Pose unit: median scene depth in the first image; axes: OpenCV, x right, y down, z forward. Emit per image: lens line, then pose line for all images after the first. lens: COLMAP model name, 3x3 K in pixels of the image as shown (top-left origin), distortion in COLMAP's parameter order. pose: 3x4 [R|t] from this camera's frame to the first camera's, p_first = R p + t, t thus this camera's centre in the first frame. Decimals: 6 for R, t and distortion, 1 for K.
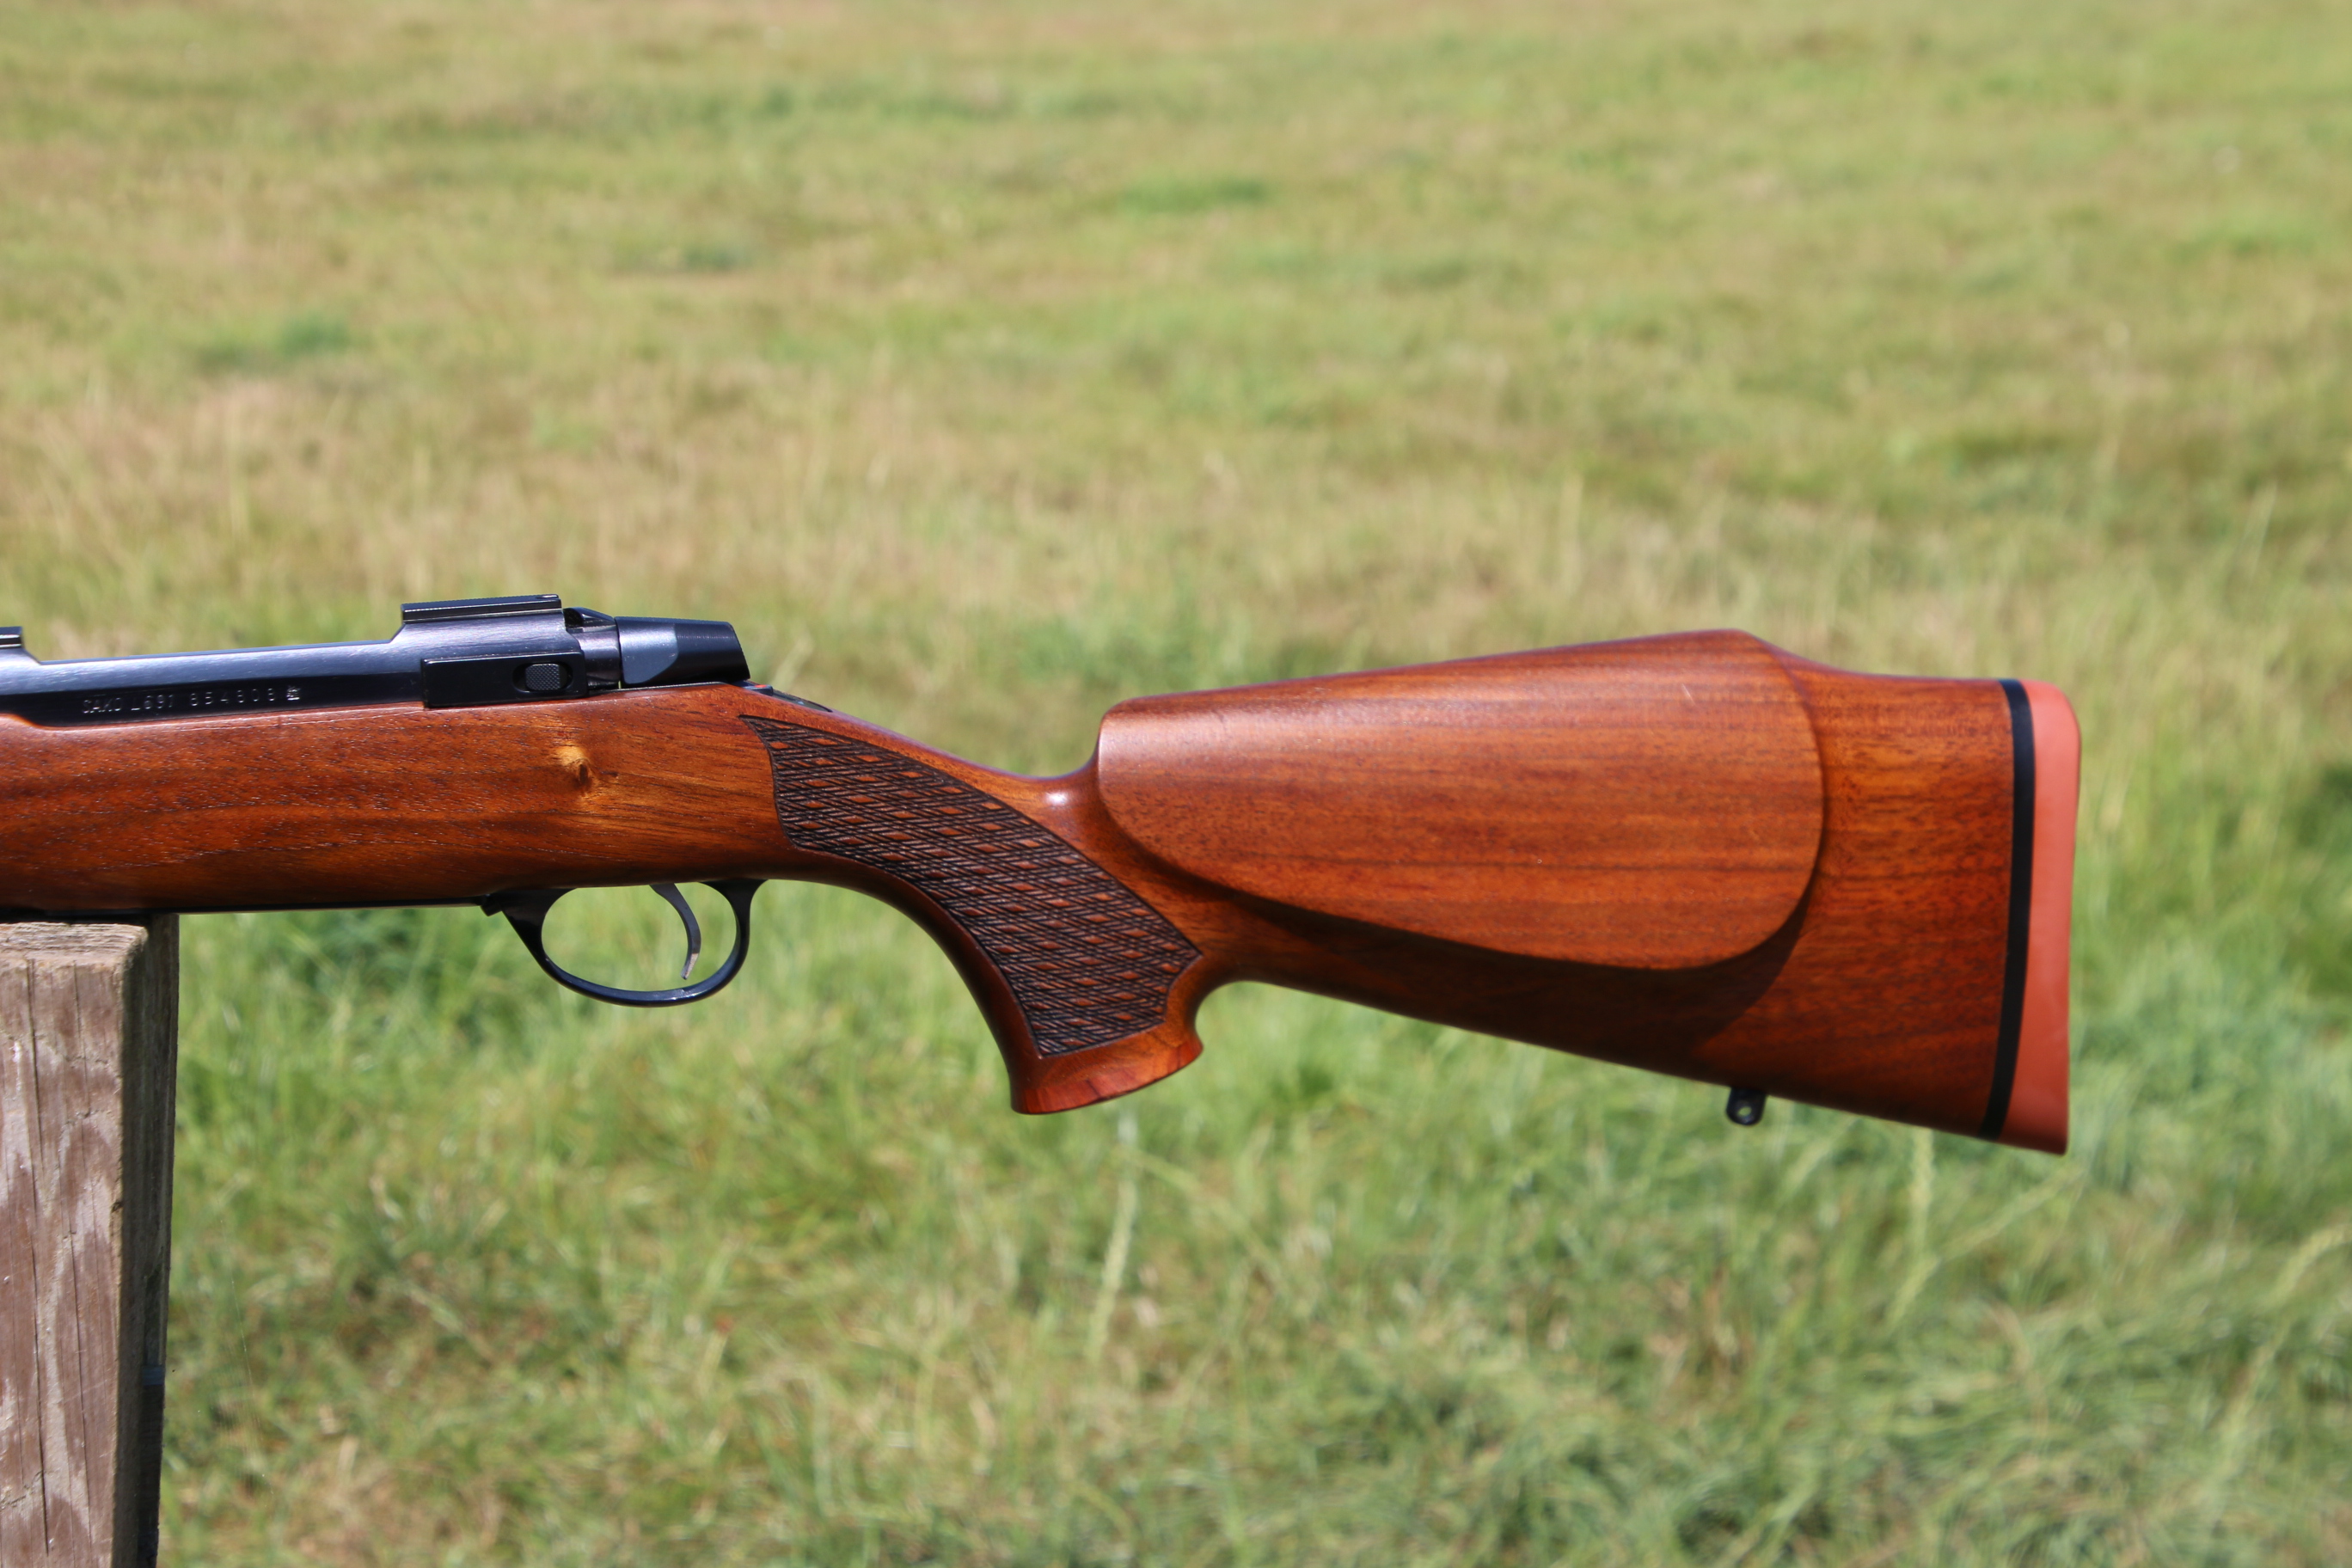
lens RADIAL K [[5083.7, 0, 1240.5], [0, 5083.7, 888.4], [0, 0, 1]] dist [0.577653, 0.000000]
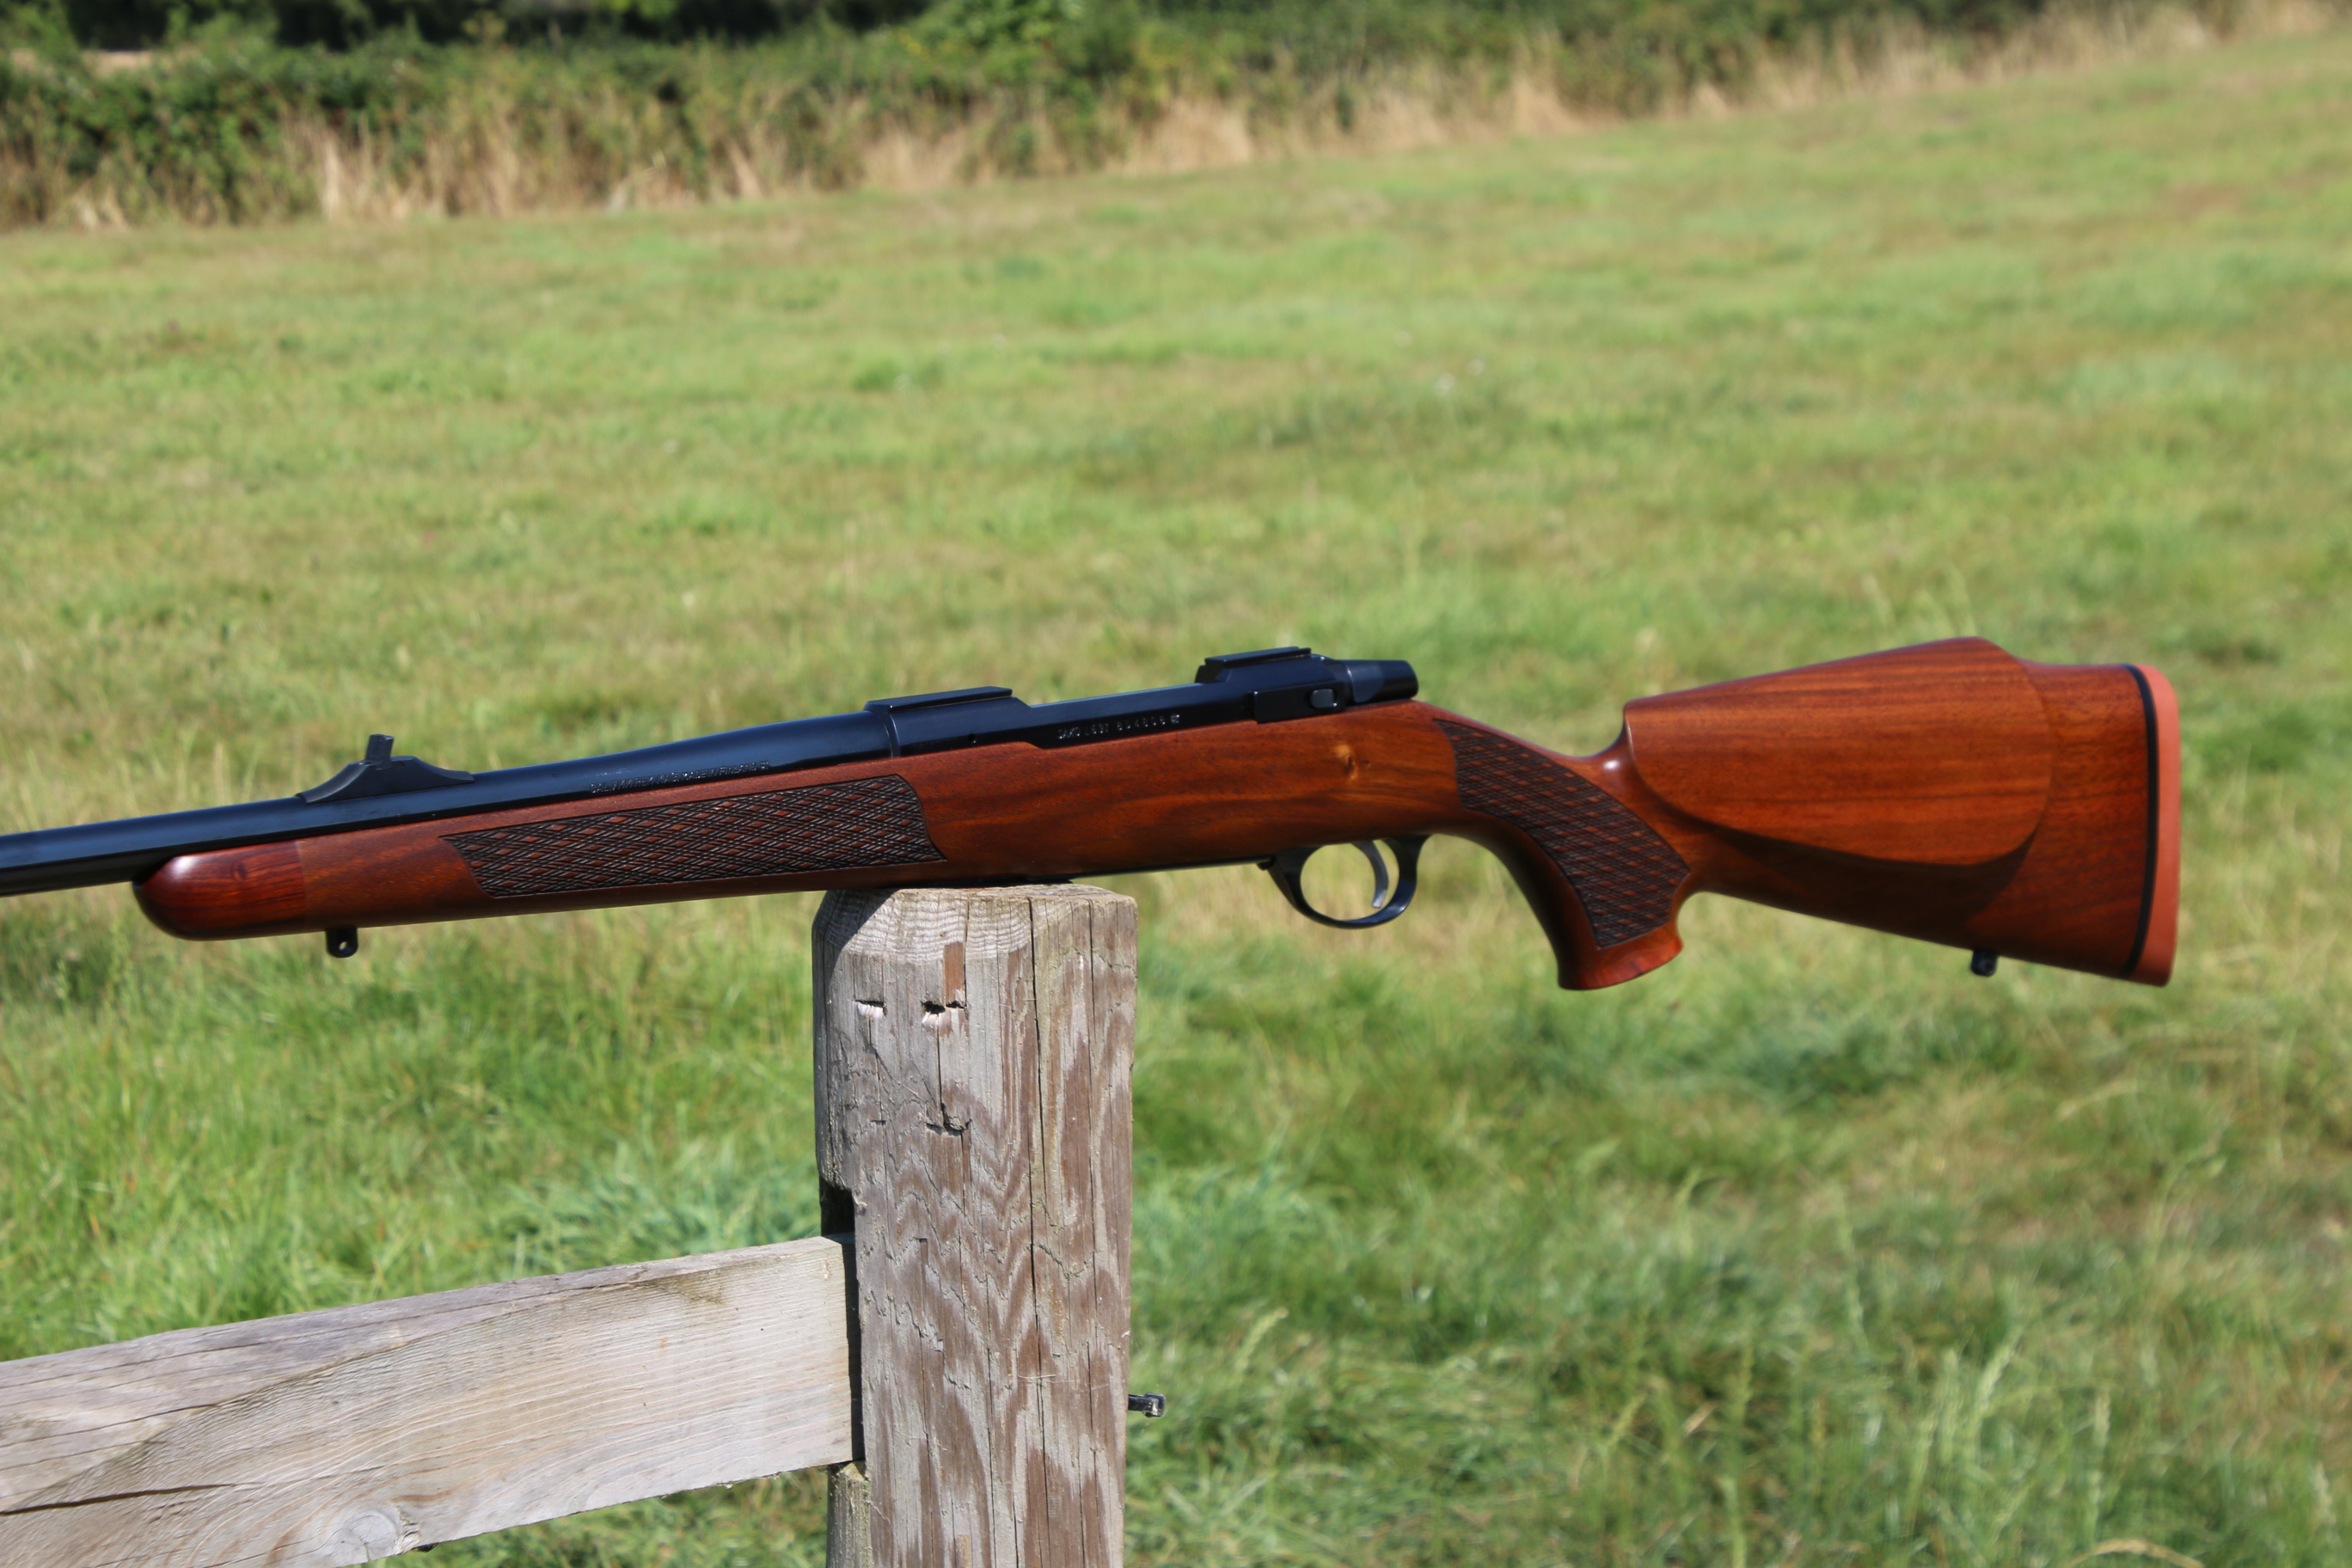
lens RADIAL K [[5083.7, 0, 1180.2], [0, 5083.7, 877.1], [0, 0, 1]] dist [0.577653, 0.000000]
pose [[0.946427, -0.064155, 0.316481, -0.628932], [0.082782, 0.995517, -0.045751, 0.071580], [-0.312127, 0.069499, 0.947495, -0.352927]]
